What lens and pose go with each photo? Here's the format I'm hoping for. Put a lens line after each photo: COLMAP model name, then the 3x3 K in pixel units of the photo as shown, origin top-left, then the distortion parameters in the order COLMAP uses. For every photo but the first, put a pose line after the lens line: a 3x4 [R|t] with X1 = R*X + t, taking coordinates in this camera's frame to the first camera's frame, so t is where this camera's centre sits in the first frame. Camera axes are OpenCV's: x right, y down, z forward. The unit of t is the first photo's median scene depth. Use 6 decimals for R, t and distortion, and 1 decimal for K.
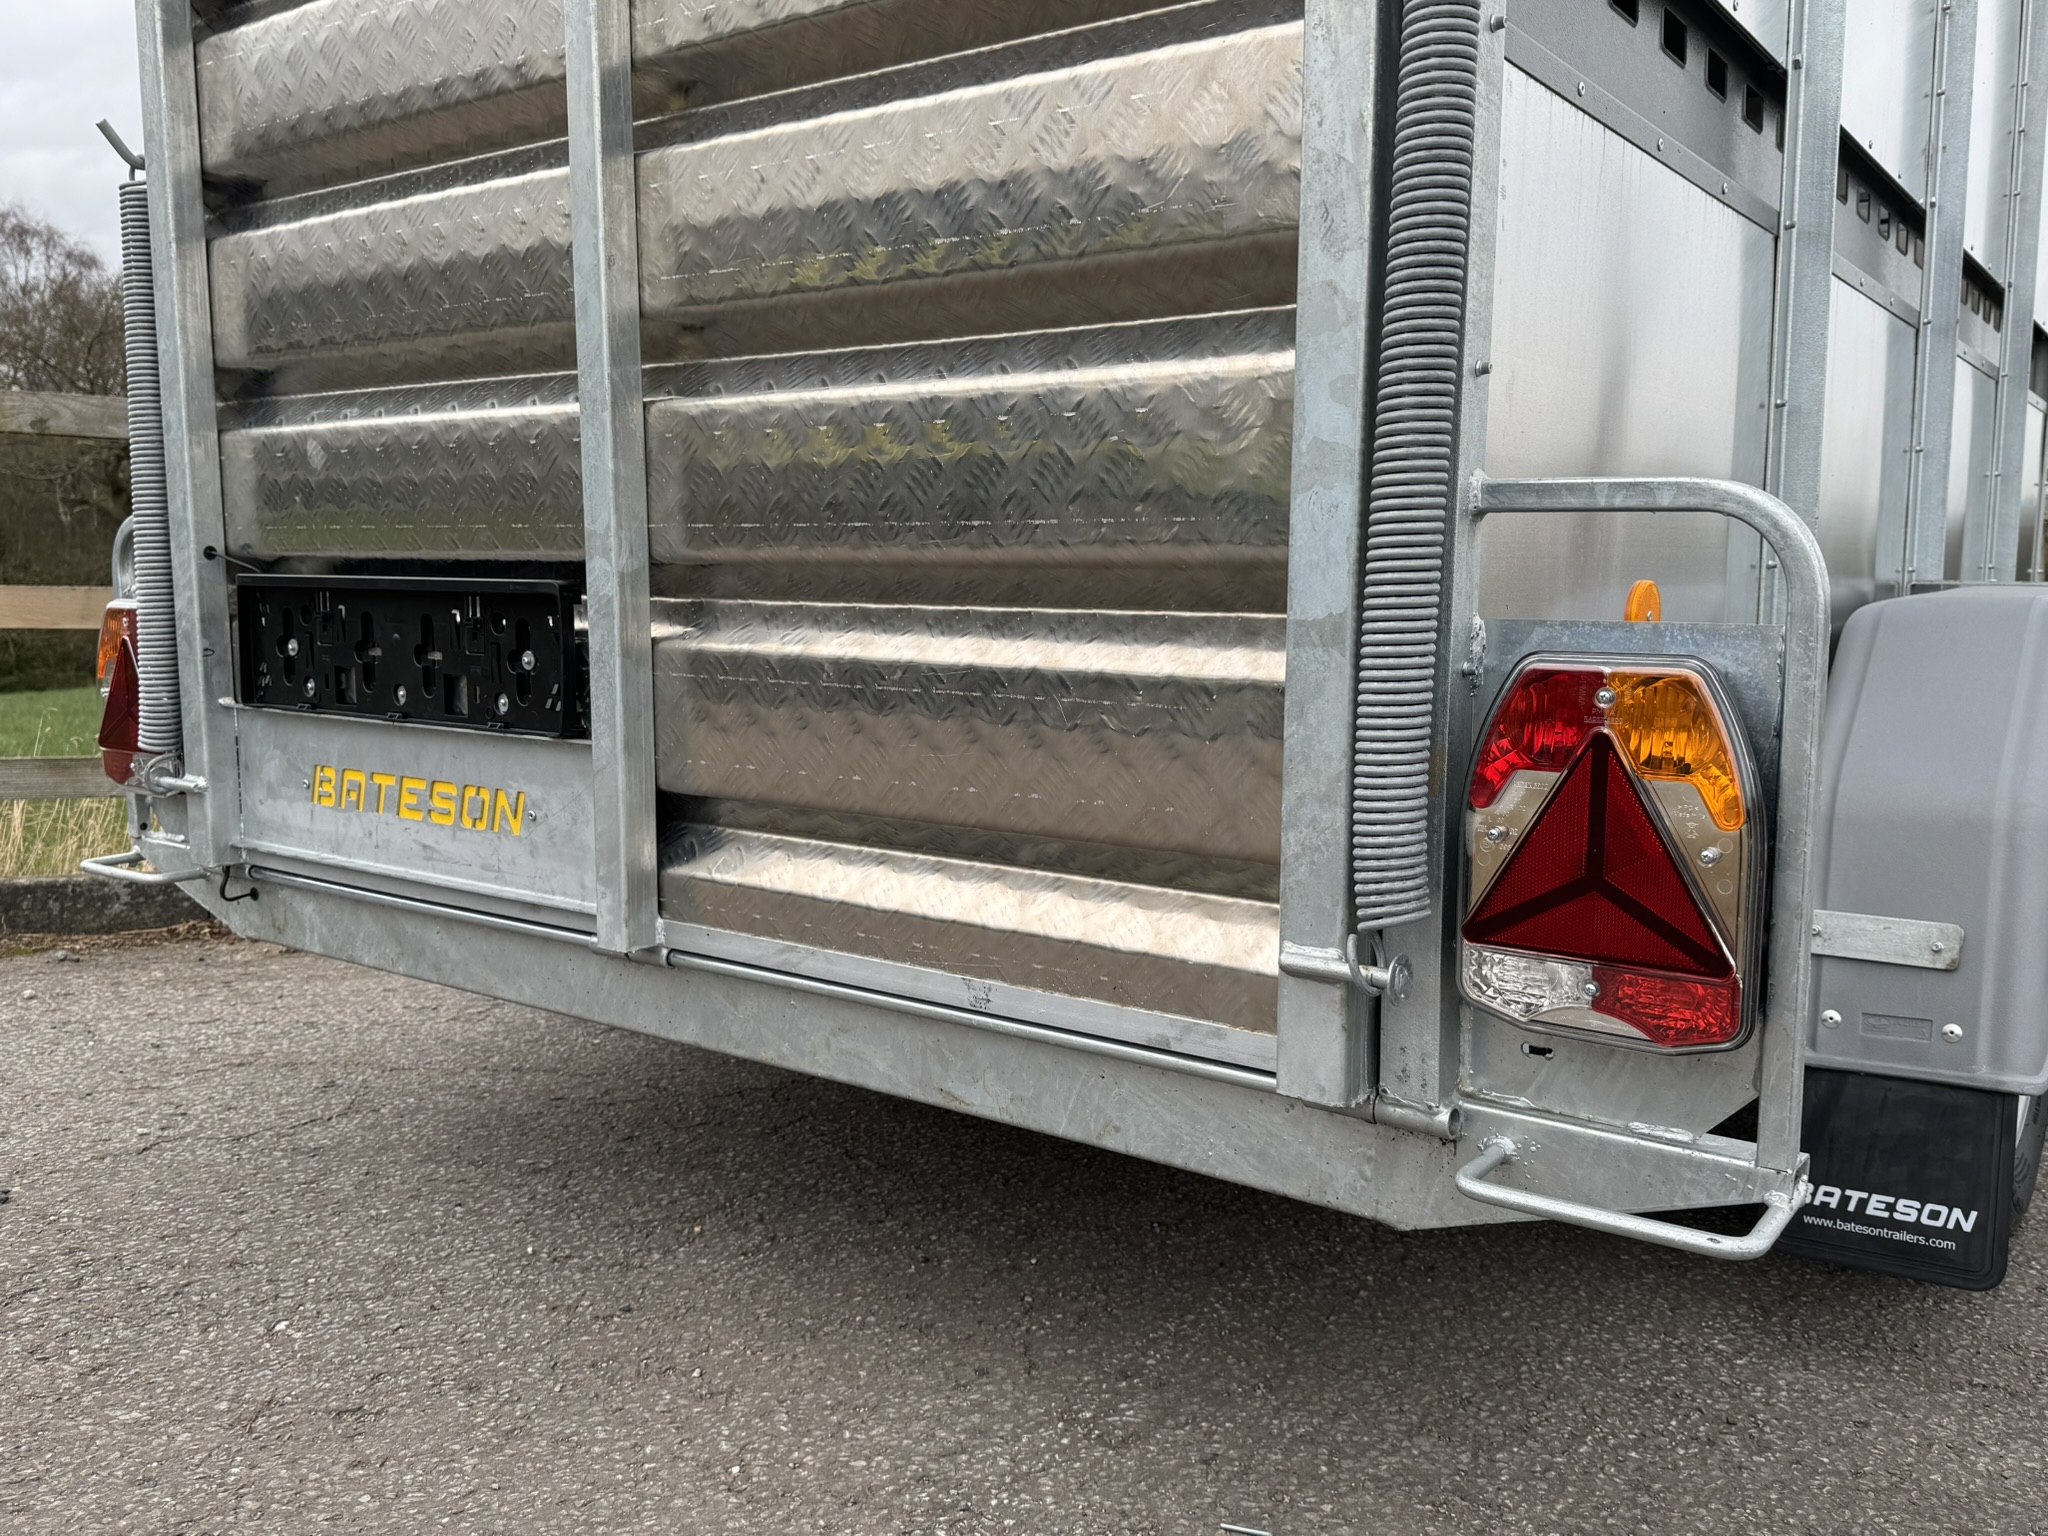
lens RADIAL K [[1712.9, 0, 1008.2], [0, 1712.9, 746.2], [0, 0, 1]] dist [0.061571, -0.098481]
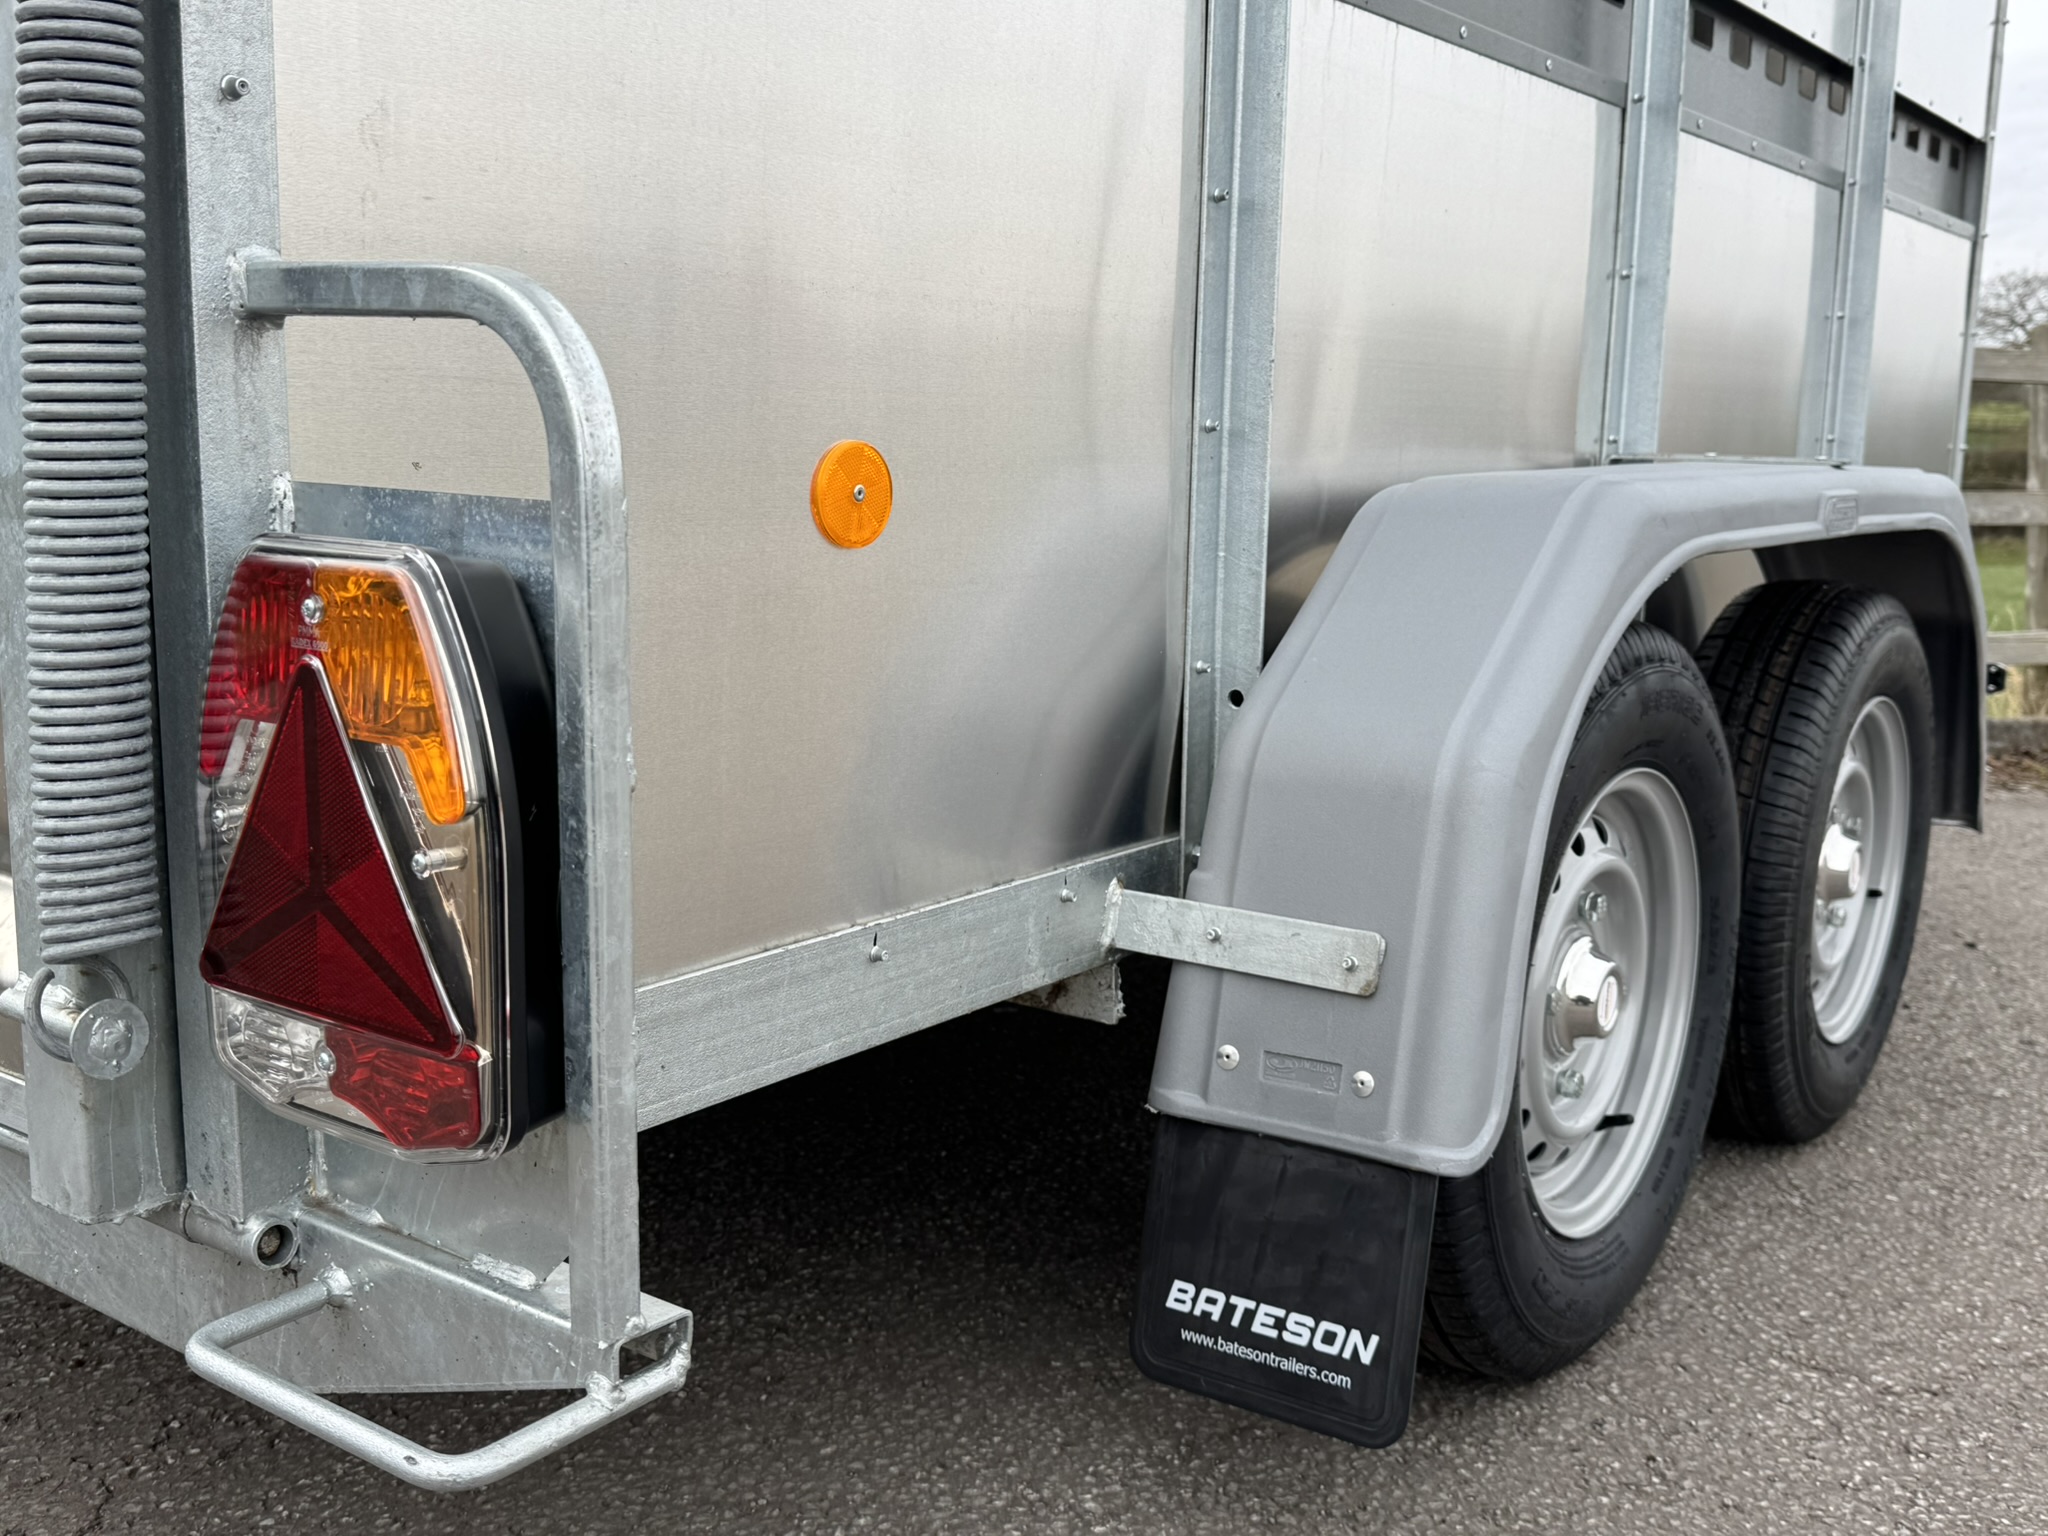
lens RADIAL K [[2078.9, 0, 997.7], [0, 2078.9, 731.9], [0, 0, 1]] dist [0.059797, 0.000000]
pose [[0.999832, 0.017464, 0.005490, 0.391575], [-0.017681, 0.998947, 0.042345, -0.013211], [-0.004745, -0.042435, 0.999088, 0.148096]]
